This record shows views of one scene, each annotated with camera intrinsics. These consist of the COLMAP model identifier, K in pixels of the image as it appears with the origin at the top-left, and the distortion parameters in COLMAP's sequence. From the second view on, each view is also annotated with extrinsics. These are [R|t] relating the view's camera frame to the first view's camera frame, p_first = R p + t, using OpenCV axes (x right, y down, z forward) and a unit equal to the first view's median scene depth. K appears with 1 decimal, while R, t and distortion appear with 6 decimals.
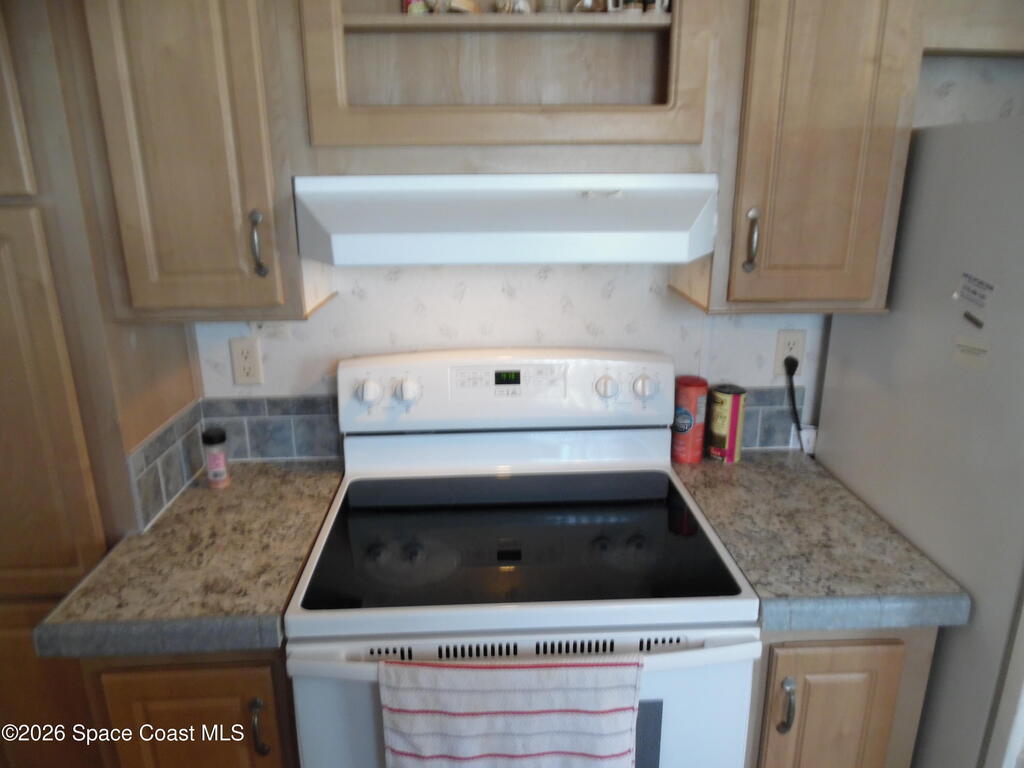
lens RADIAL K [[721.0, 0, 516.3], [0, 721.0, 389.7], [0, 0, 1]] dist [0.001563, -0.017202]
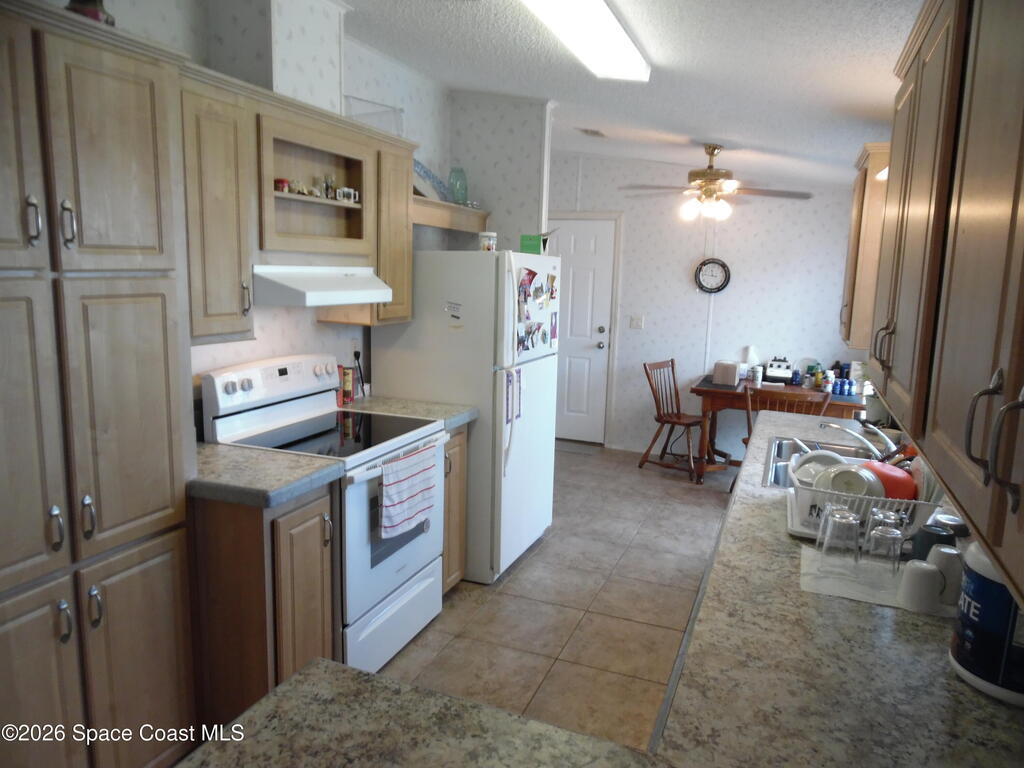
lens RADIAL K [[721.0, 0, 502.5], [0, 721.0, 384.4], [0, 0, 1]] dist [0.001563, -0.017202]
pose [[0.426102, -0.128185, 0.895548, -1.721818], [0.241261, 0.970162, 0.024073, 0.128946], [-0.871912, 0.205804, 0.444314, -0.374016]]
